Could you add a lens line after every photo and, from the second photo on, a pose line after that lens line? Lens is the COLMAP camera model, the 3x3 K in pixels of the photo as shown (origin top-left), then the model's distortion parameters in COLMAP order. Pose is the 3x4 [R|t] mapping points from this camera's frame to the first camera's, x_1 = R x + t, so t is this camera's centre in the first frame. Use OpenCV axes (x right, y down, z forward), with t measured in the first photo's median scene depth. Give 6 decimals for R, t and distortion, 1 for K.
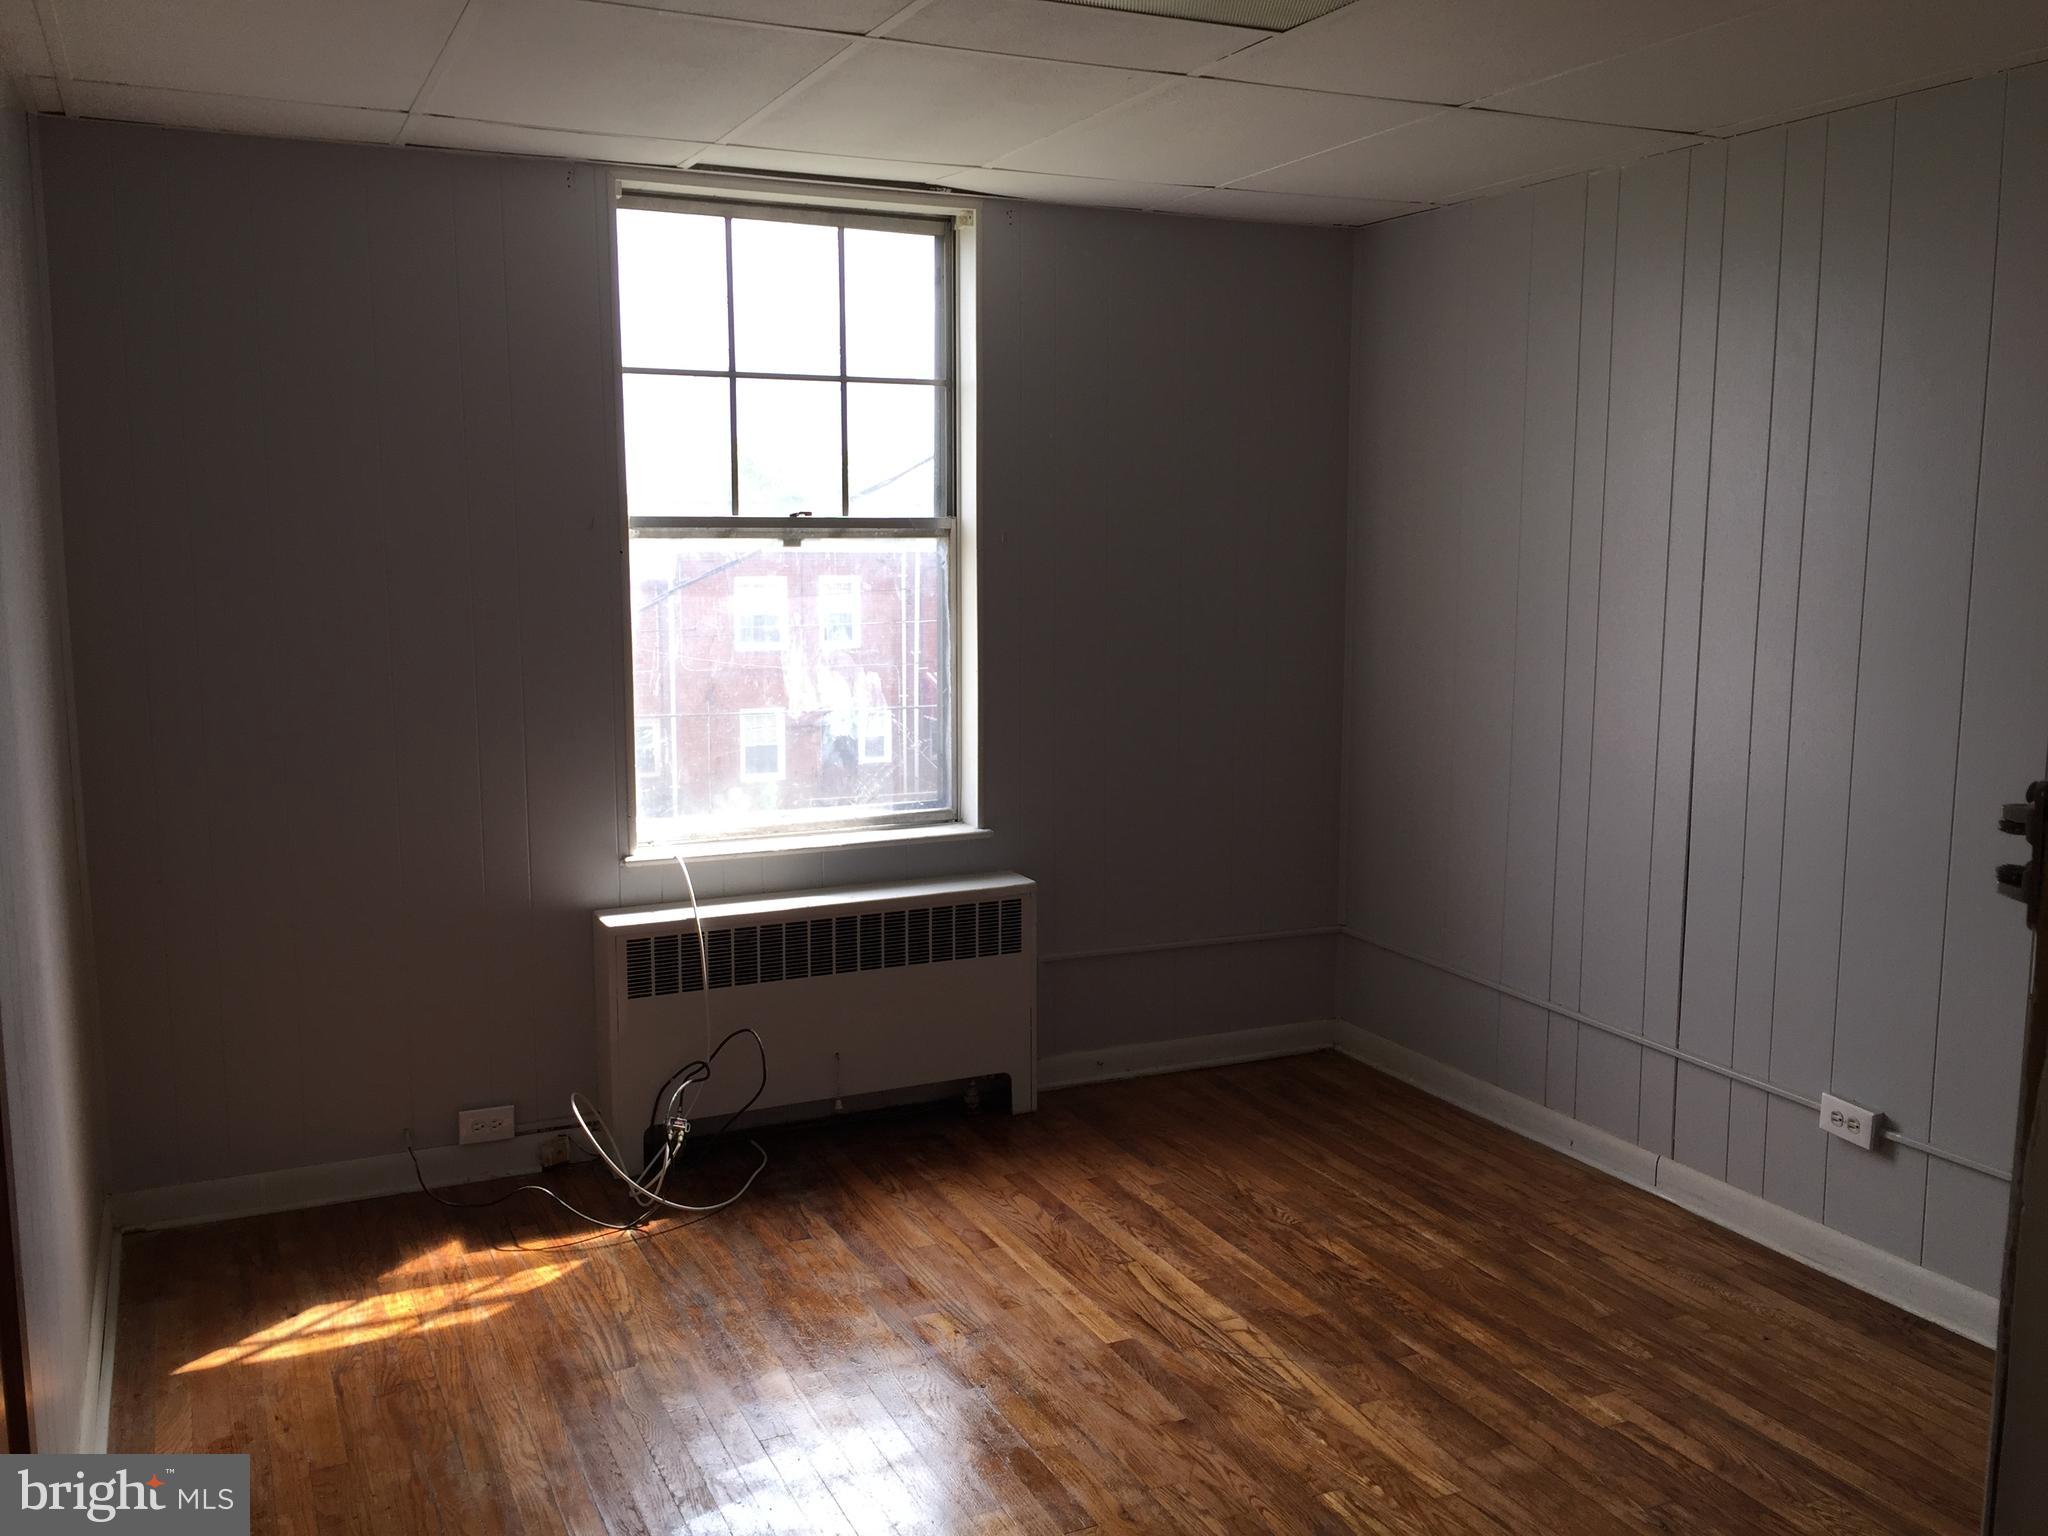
lens RADIAL K [[1707.3, 0, 1025.0], [0, 1707.3, 817.7], [0, 0, 1]] dist [-0.000063, 0.002151]
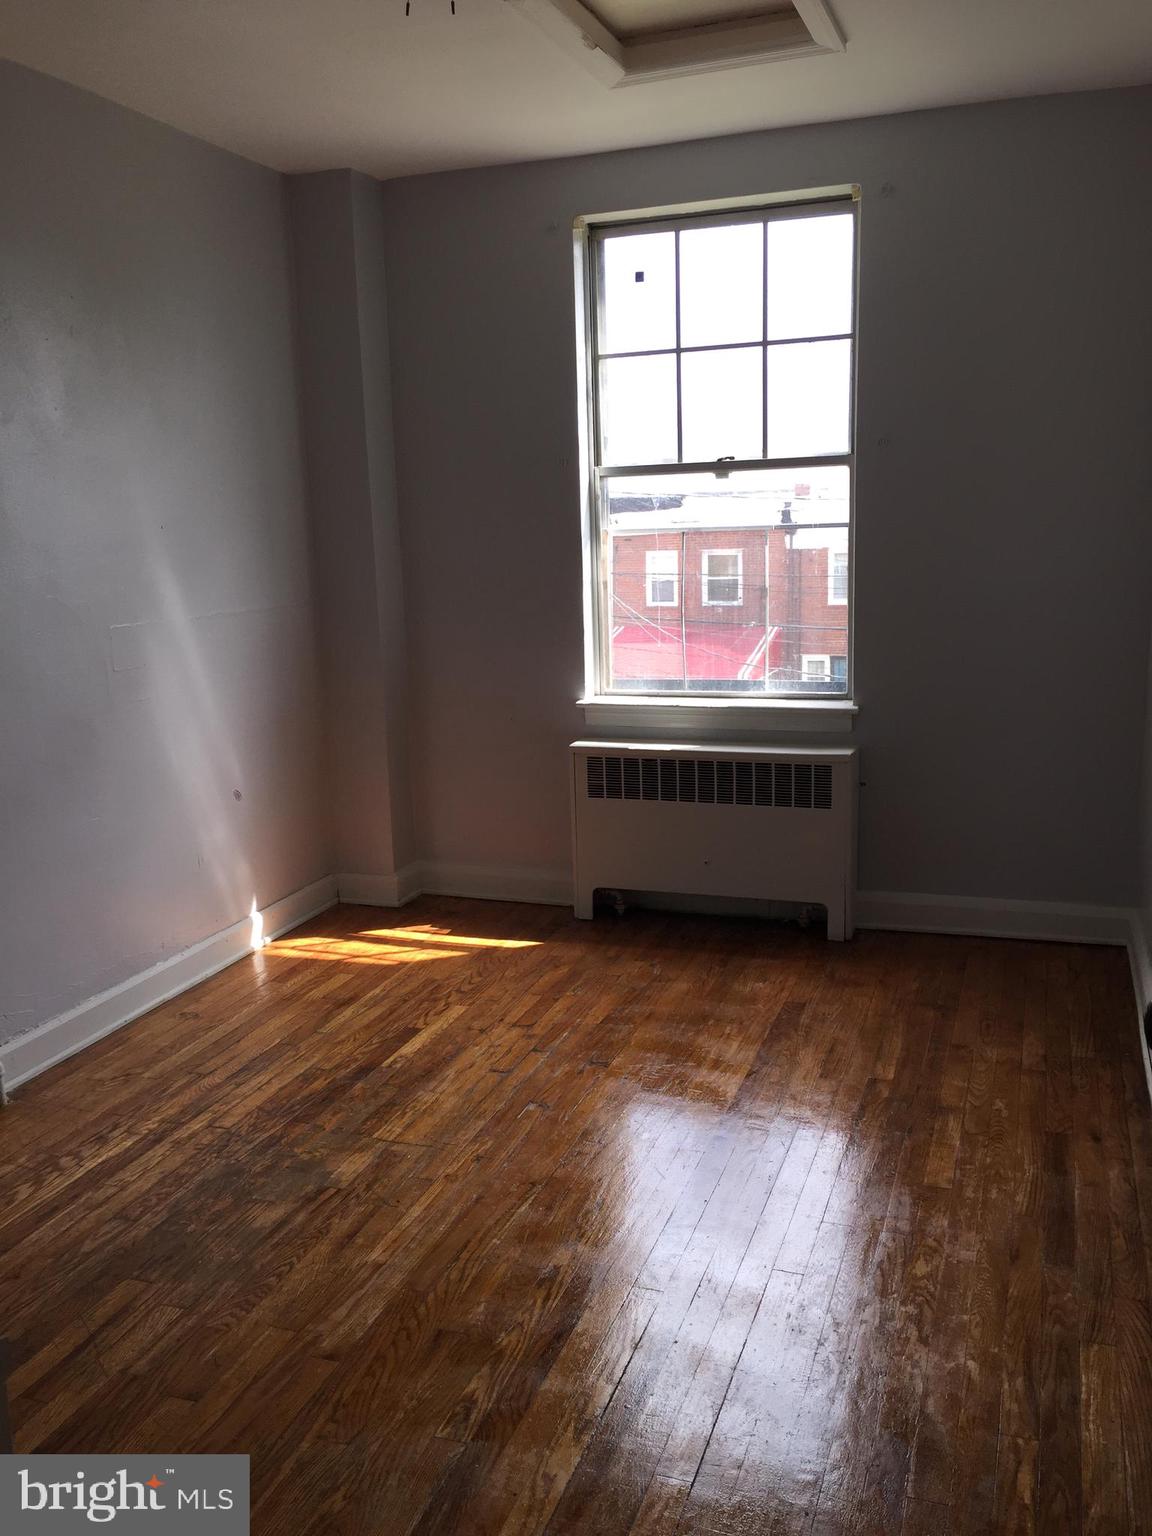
lens RADIAL K [[1280.5, 0, 576.0], [0, 1280.5, 768.0], [0, 0, 1]] dist [-0.000063, 0.002151]
pose [[0.687130, 0.133529, -0.714158, 0.529478], [-0.081024, 0.990918, 0.107319, -0.034166], [0.722003, -0.015879, 0.691708, 0.234149]]
